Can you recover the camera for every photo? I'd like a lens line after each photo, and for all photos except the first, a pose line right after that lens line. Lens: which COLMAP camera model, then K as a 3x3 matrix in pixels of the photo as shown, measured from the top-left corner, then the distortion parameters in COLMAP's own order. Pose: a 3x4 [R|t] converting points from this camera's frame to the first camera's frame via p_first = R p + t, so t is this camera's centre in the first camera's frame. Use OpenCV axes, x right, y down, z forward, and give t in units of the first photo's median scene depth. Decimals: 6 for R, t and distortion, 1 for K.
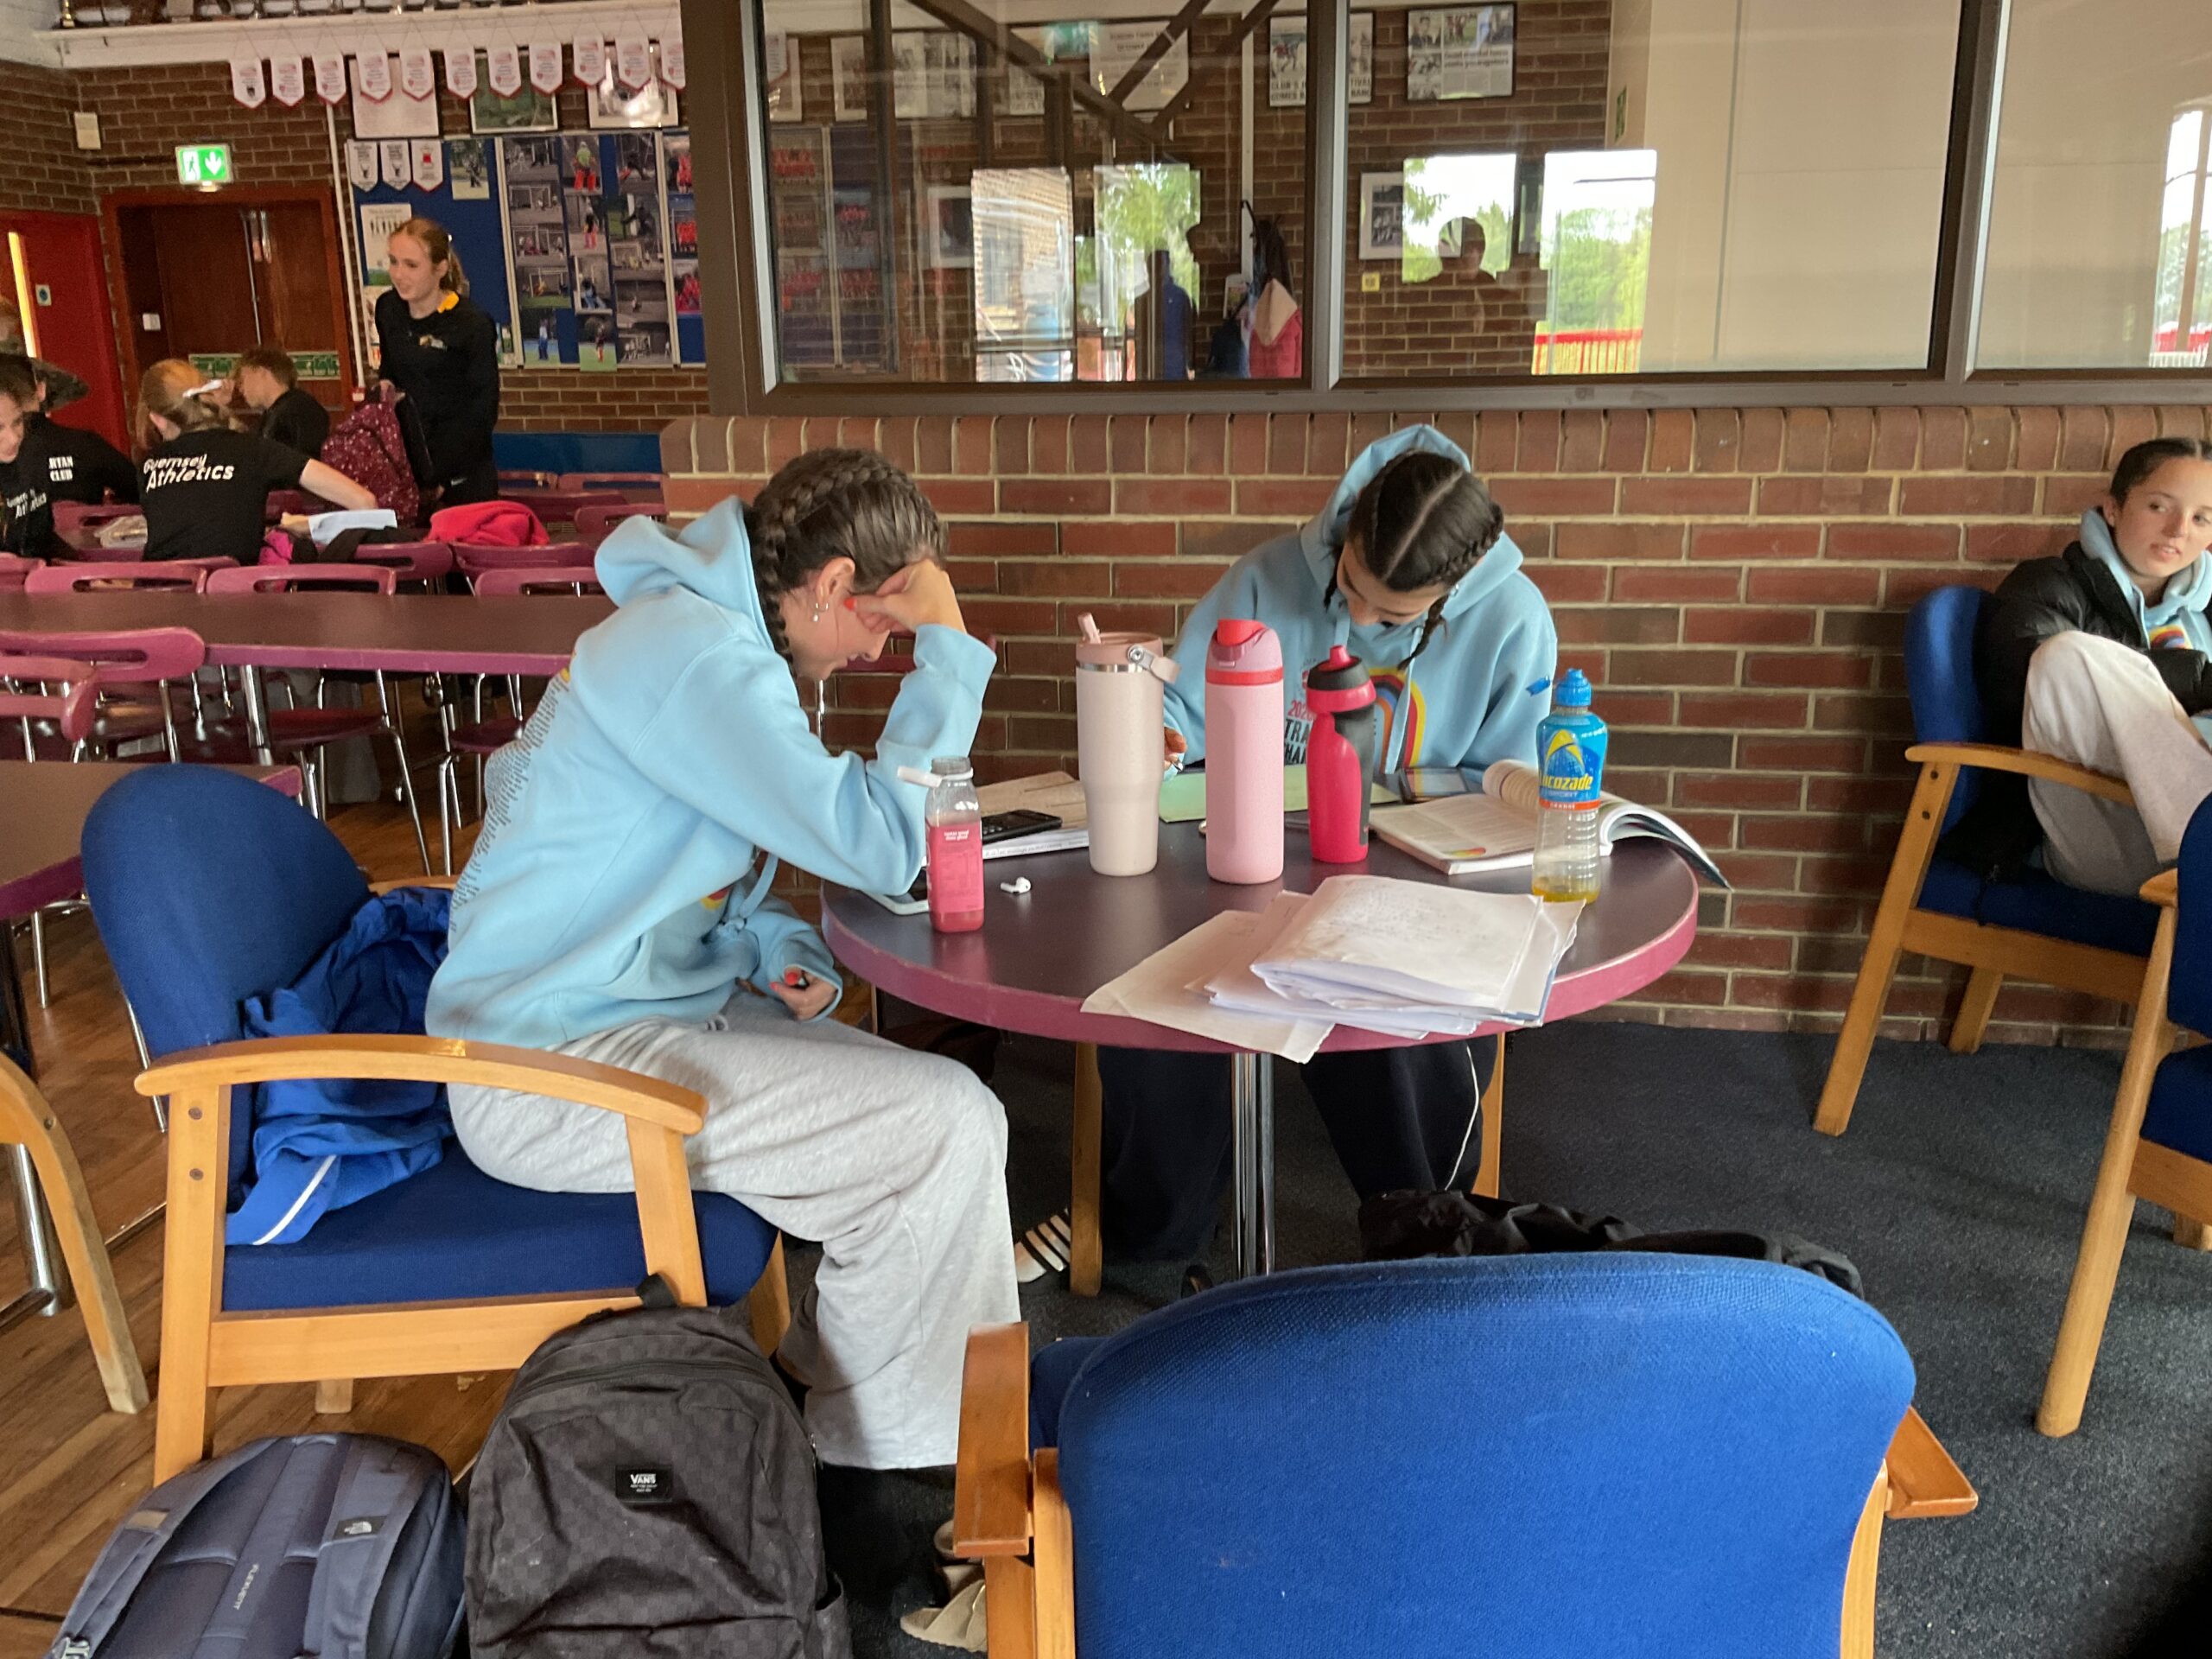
lens RADIAL K [[1878.5, 0, 1125.5], [0, 1878.5, 843.5], [0, 0, 1]] dist [0.077398, -0.148879]
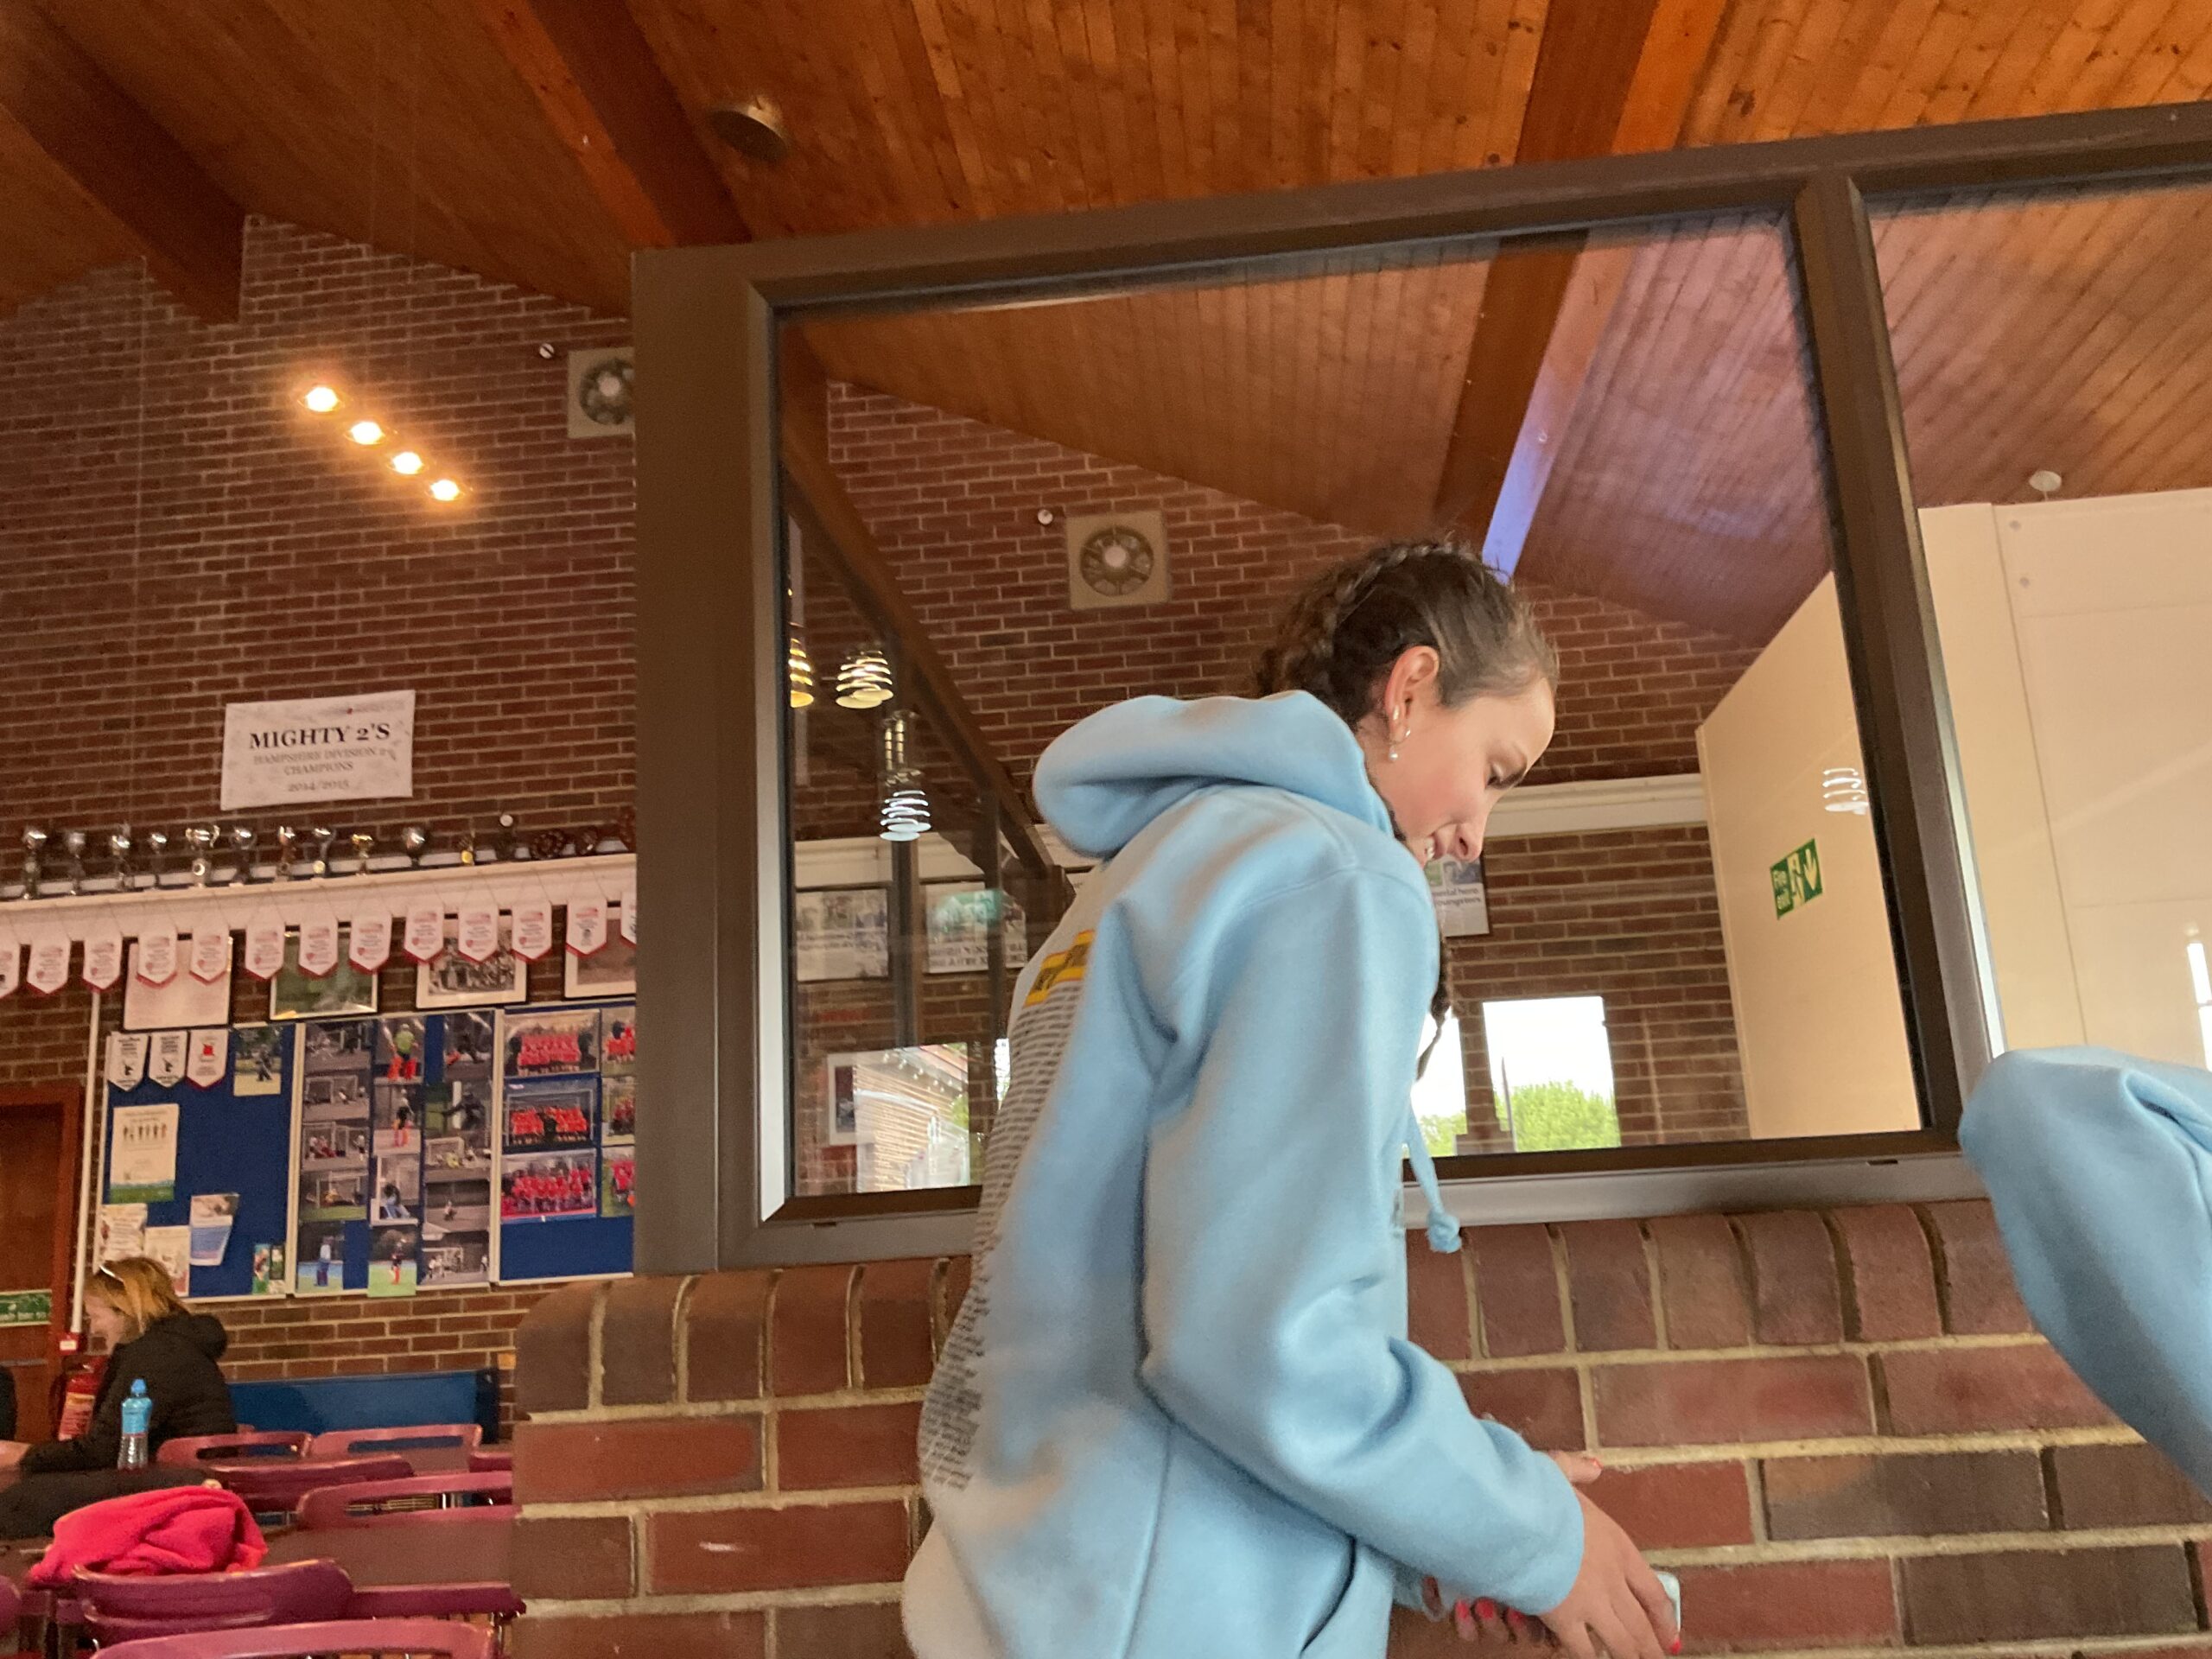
lens RADIAL K [[1878.5, 0, 1121.5], [0, 1878.5, 812.1], [0, 0, 1]] dist [0.077398, -0.148879]
pose [[0.994640, -0.020762, 0.101292, -0.053953], [0.066222, 0.880266, -0.469837, -0.037364], [-0.079409, 0.474026, 0.876923, 0.195737]]
